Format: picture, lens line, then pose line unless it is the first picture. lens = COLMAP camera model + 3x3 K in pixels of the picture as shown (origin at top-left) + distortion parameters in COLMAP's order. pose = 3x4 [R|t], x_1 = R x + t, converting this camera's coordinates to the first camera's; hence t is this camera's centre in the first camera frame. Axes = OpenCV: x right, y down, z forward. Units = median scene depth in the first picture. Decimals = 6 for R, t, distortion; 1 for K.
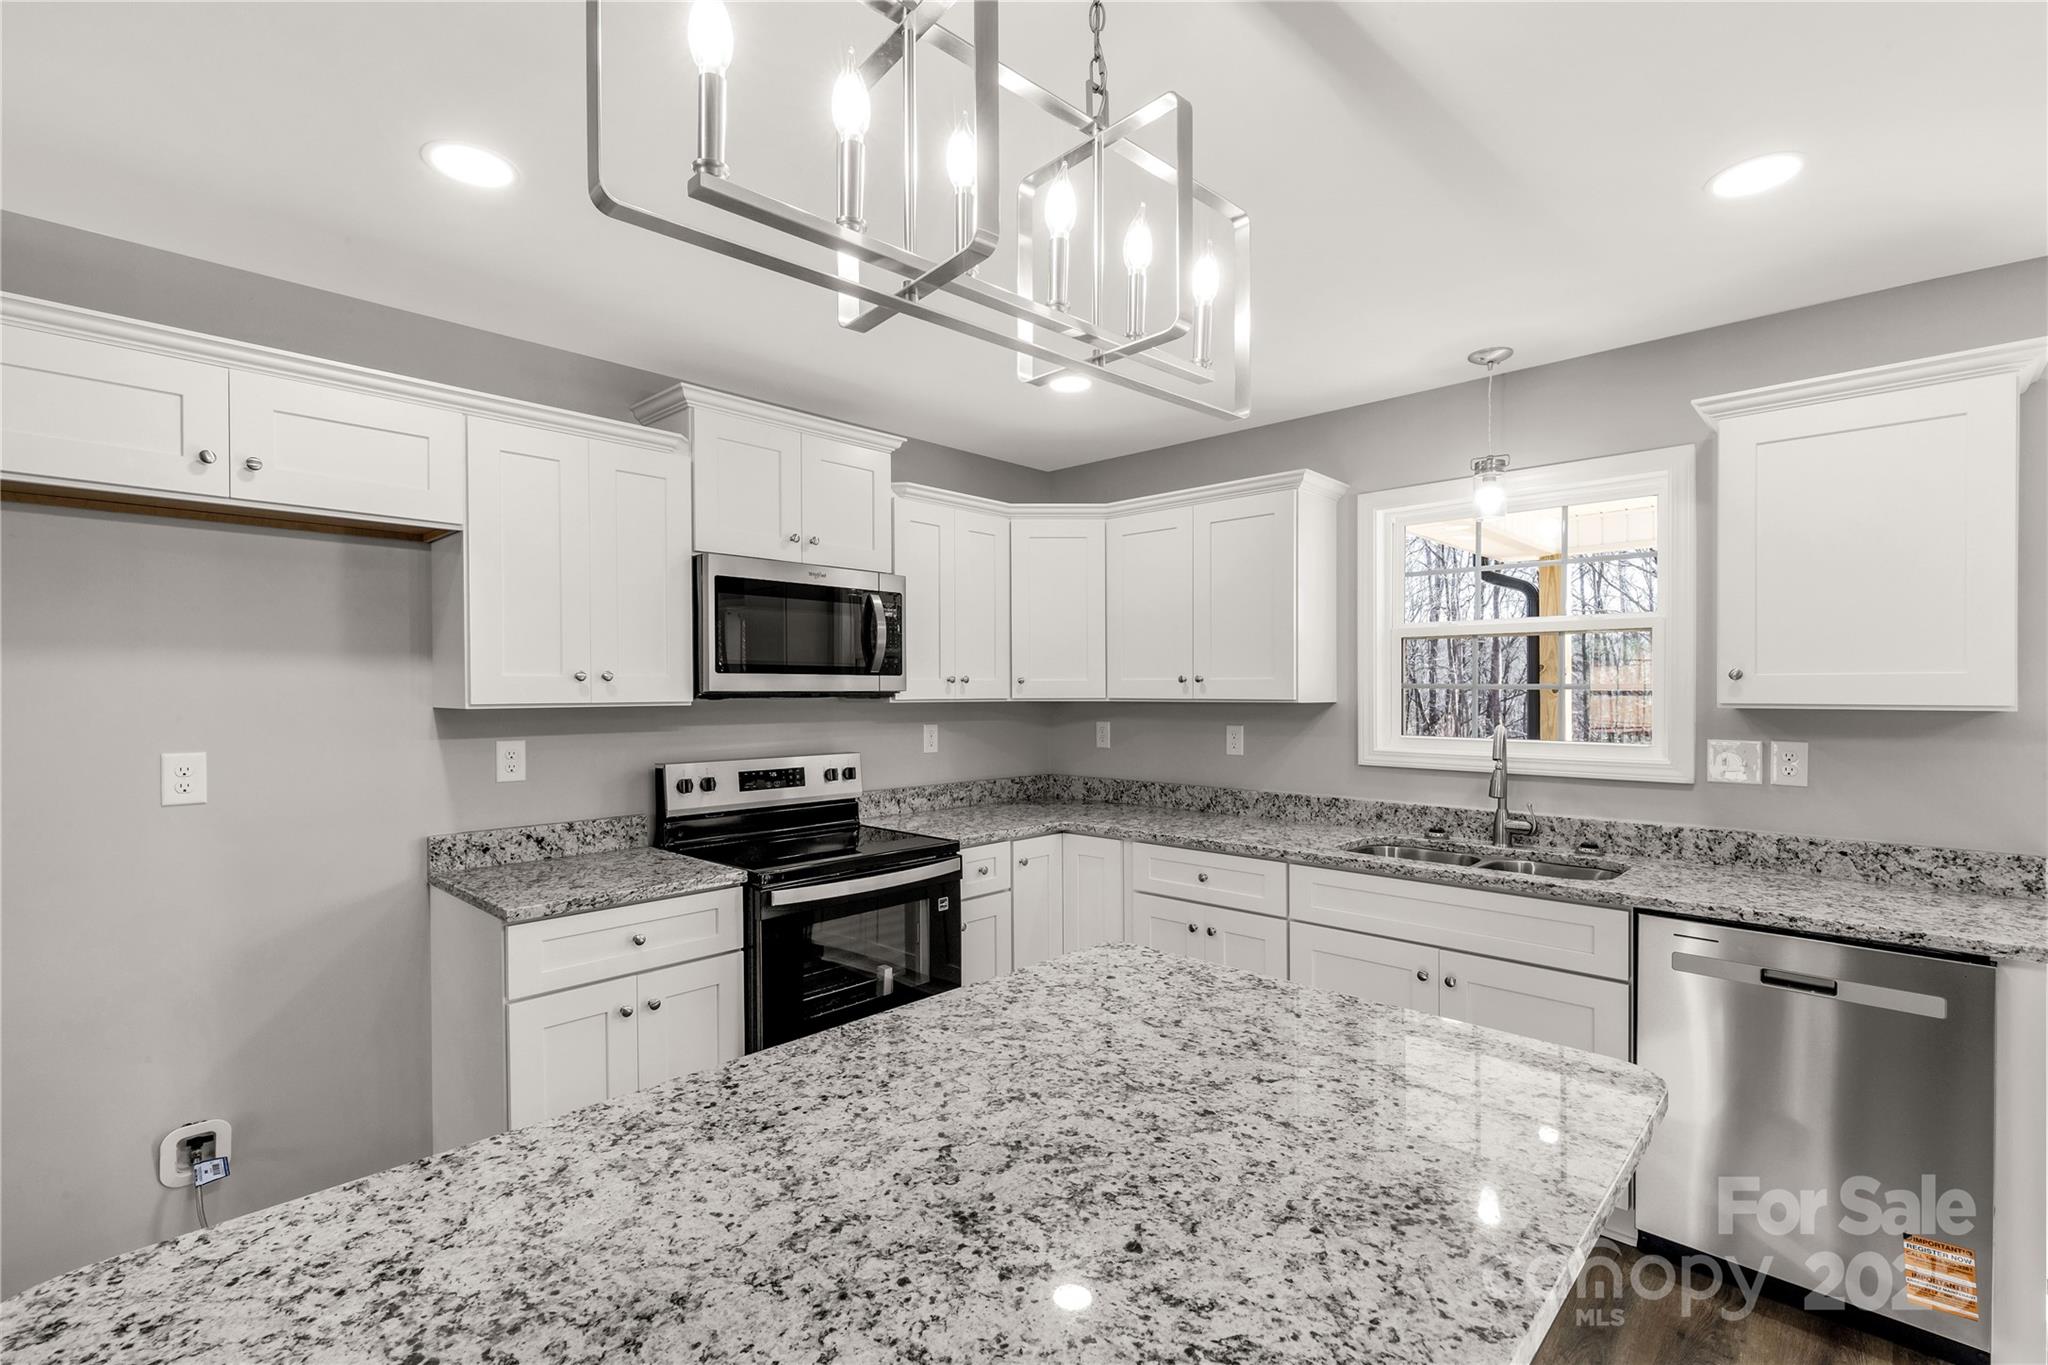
lens RADIAL K [[932.1, 0, 1004.5], [0, 932.1, 714.3], [0, 0, 1]] dist [0.008629, -0.000551]
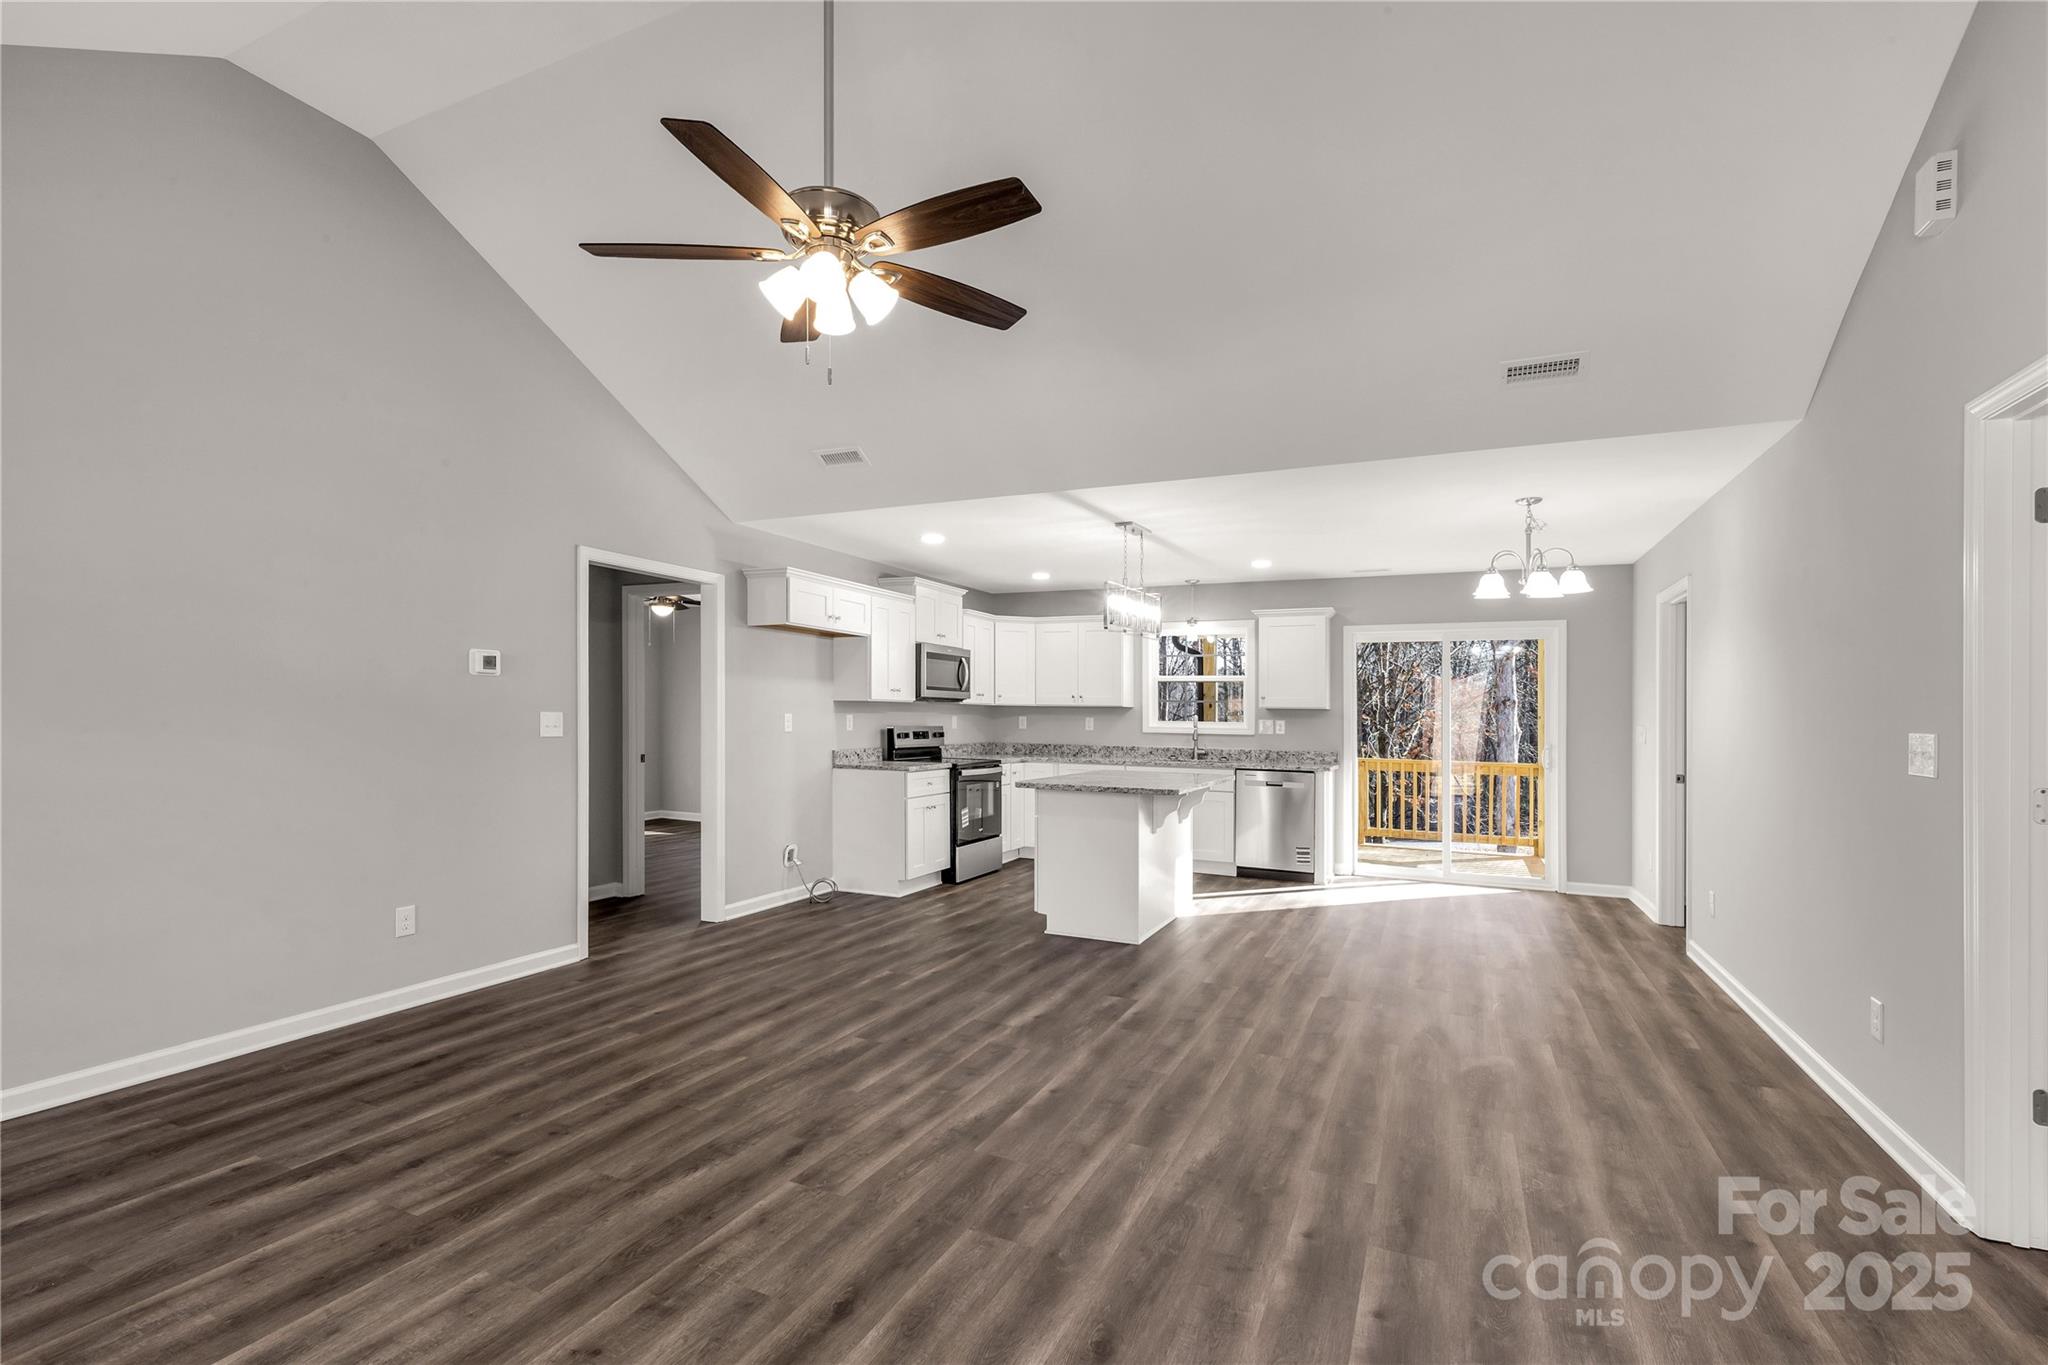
lens RADIAL K [[932.1, 0, 991.6], [0, 932.1, 724.3], [0, 0, 1]] dist [0.008629, -0.000551]
pose [[0.949657, 0.012251, 0.313051, -1.032180], [-0.007770, 0.999849, -0.015556, 0.097997], [-0.313194, 0.012340, 0.949609, -1.627350]]
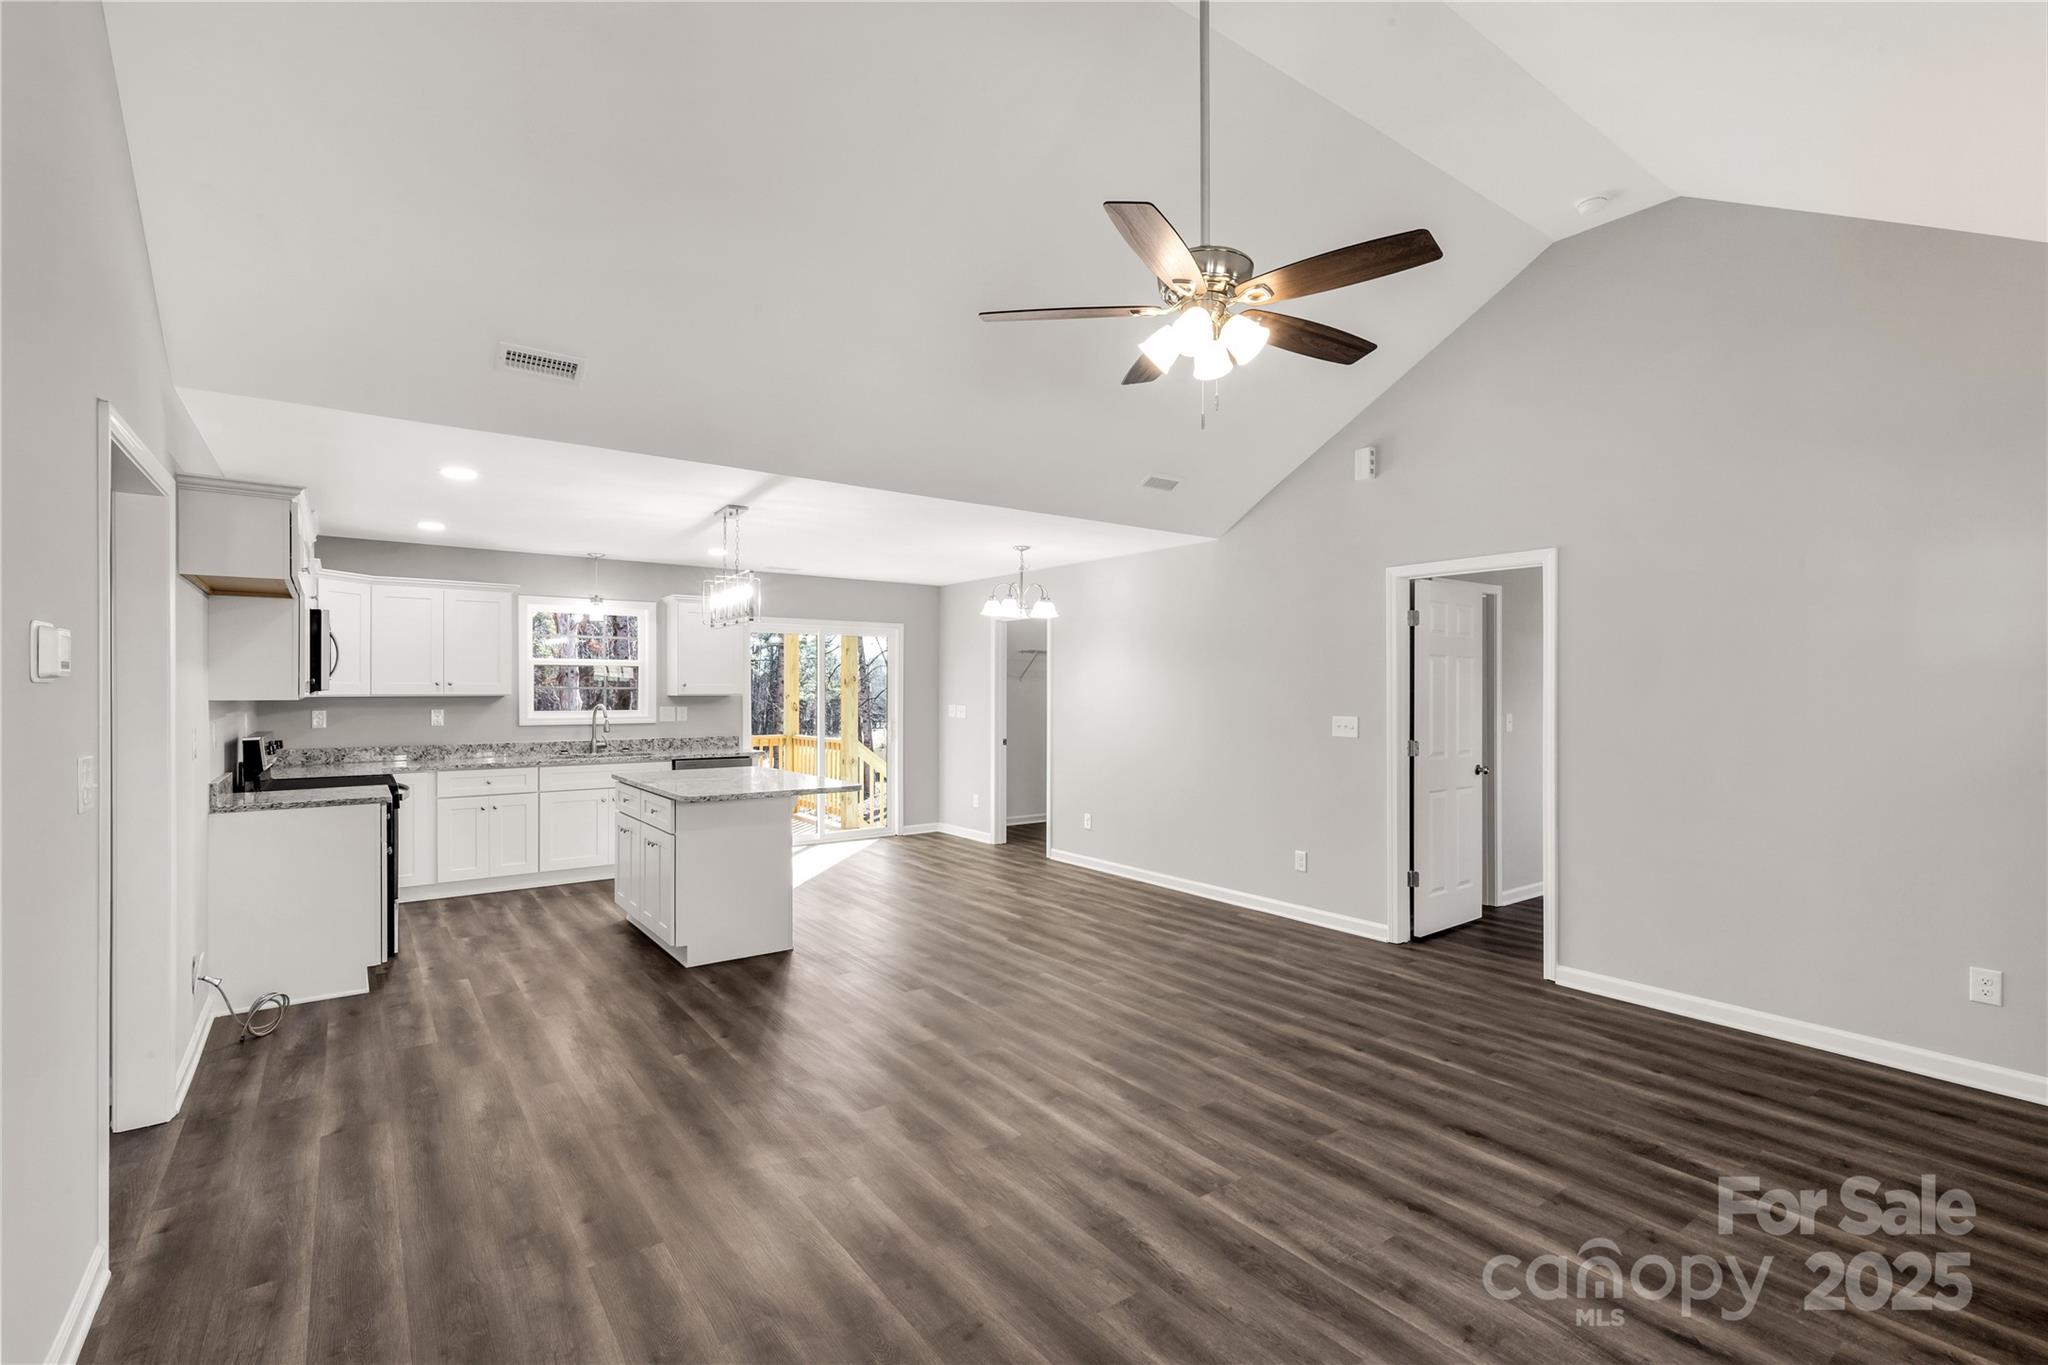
lens RADIAL K [[932.1, 0, 1017.0], [0, 932.1, 684.0], [0, 0, 1]] dist [0.008629, -0.000551]
pose [[0.173218, 0.007478, 0.984855, -1.964830], [0.024237, 0.999636, -0.011853, 0.017533], [-0.984585, 0.025923, 0.172974, -0.602419]]
